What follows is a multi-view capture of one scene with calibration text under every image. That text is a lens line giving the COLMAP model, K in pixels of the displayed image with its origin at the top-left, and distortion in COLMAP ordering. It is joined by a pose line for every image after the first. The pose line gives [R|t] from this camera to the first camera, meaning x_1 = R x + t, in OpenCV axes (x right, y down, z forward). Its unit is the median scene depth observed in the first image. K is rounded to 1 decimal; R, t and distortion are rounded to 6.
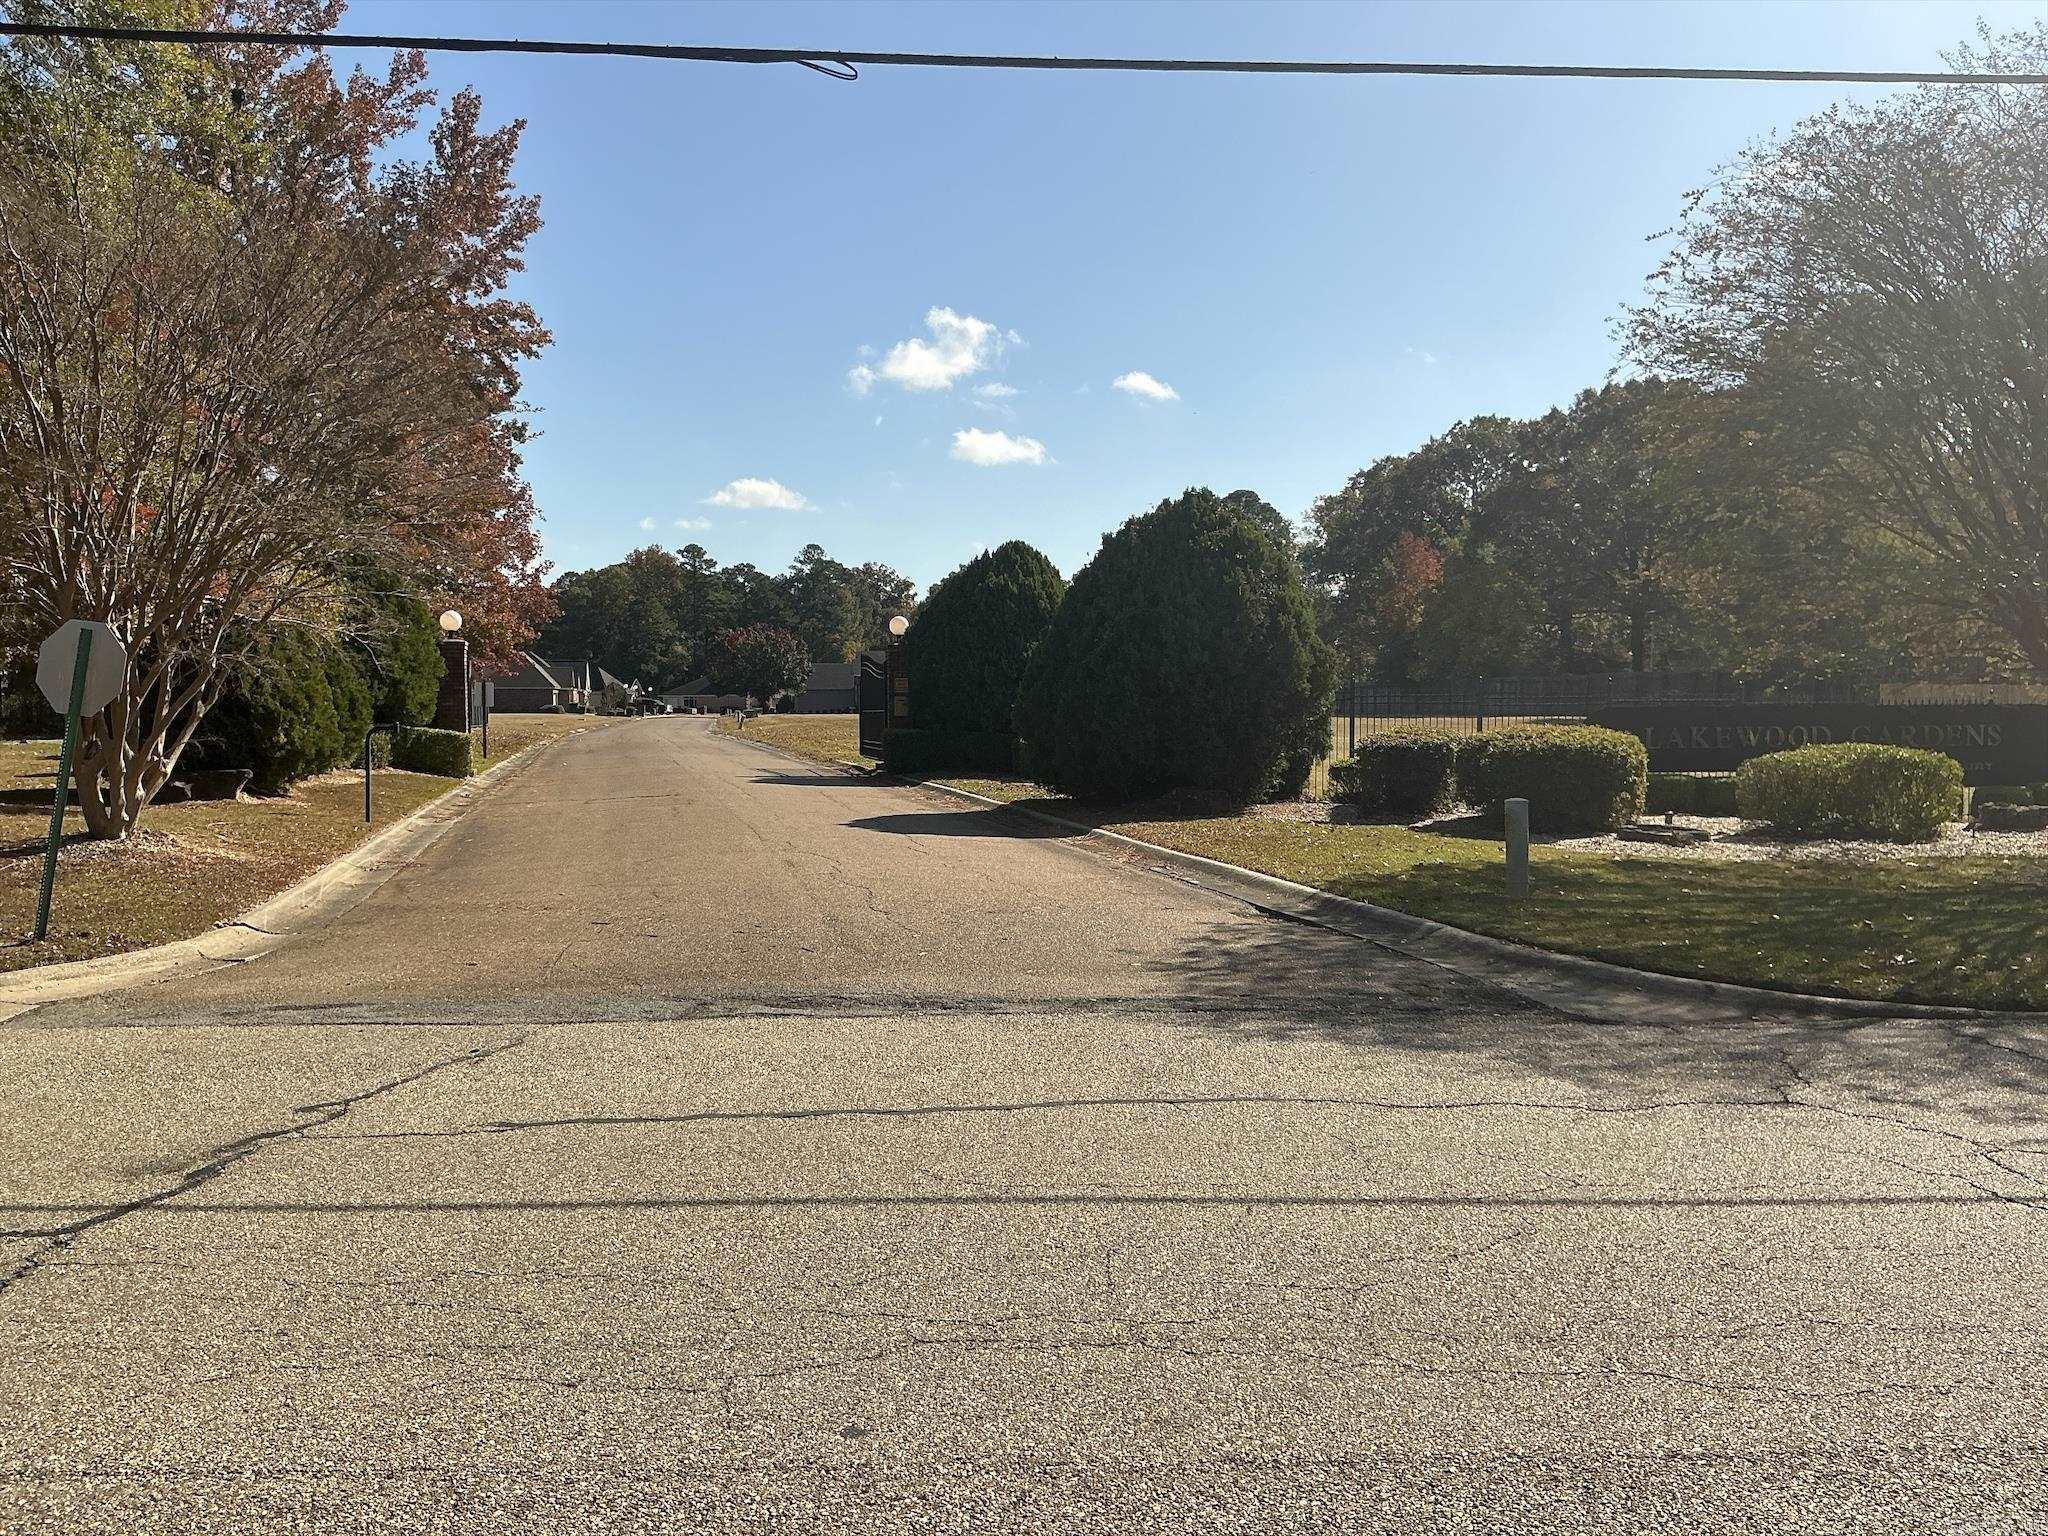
lens RADIAL K [[1708.0, 0, 1024.0], [0, 1708.0, 768.0], [0, 0, 1]] dist [0.161580, -0.370610]
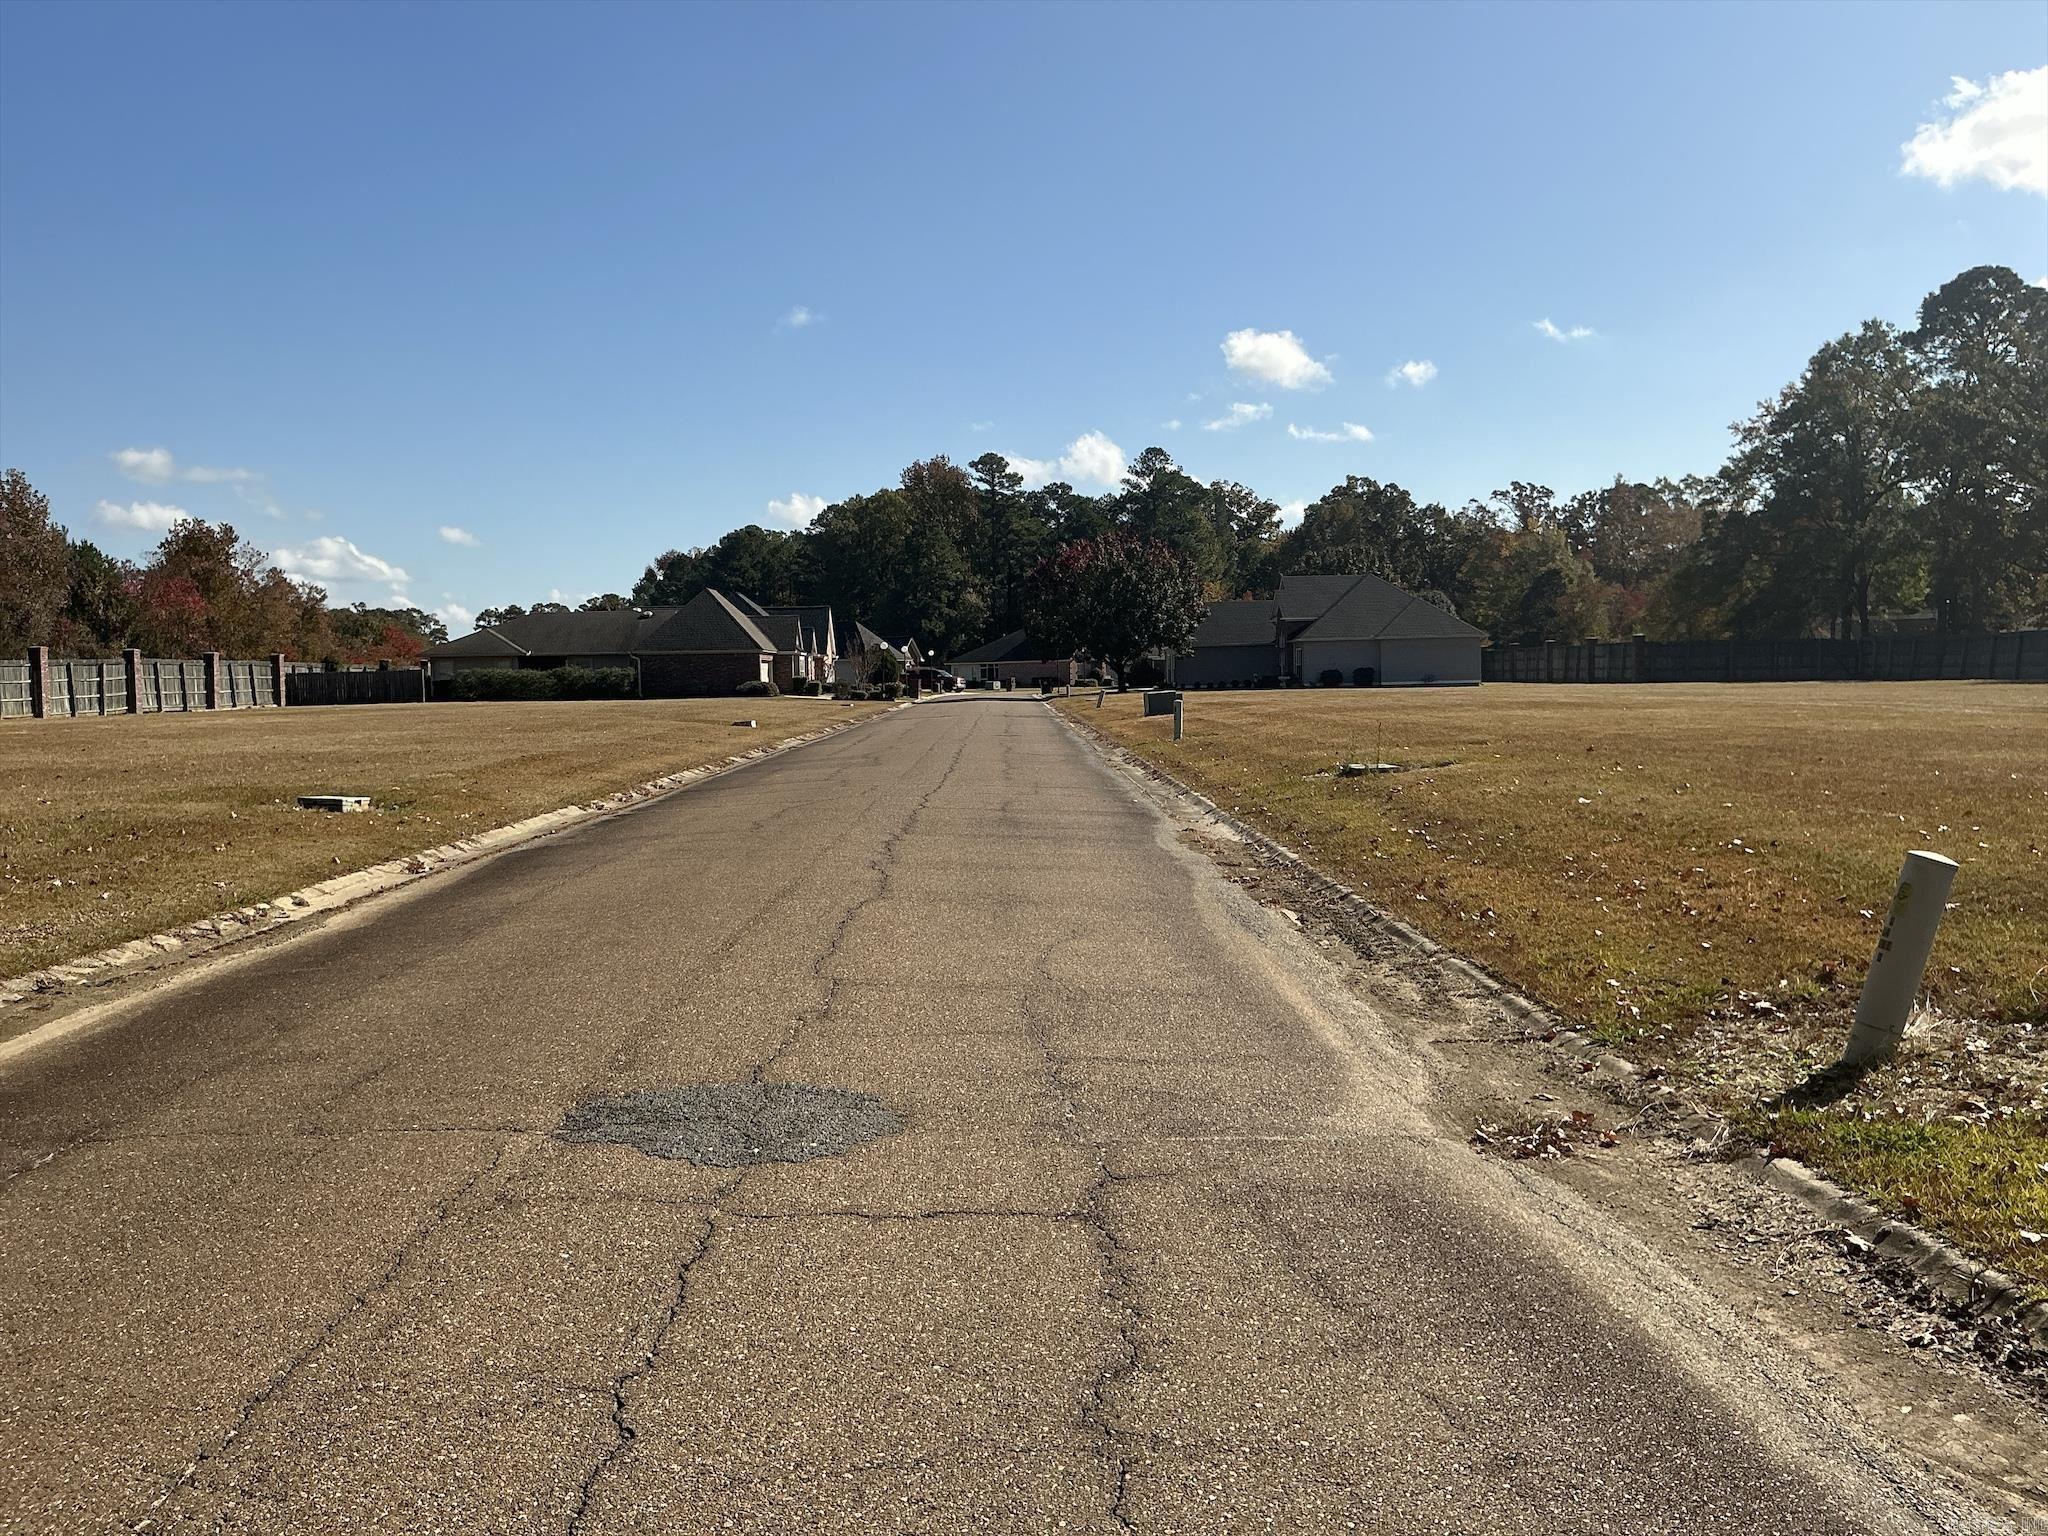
lens RADIAL K [[1708.0, 0, 1024.0], [0, 1708.0, 768.0], [0, 0, 1]] dist [0.161580, -0.370610]
pose [[0.986015, -0.005681, -0.166560, -0.058920], [0.009040, 0.999771, 0.019414, -0.011482], [0.166411, -0.020648, 0.985840, 0.287409]]
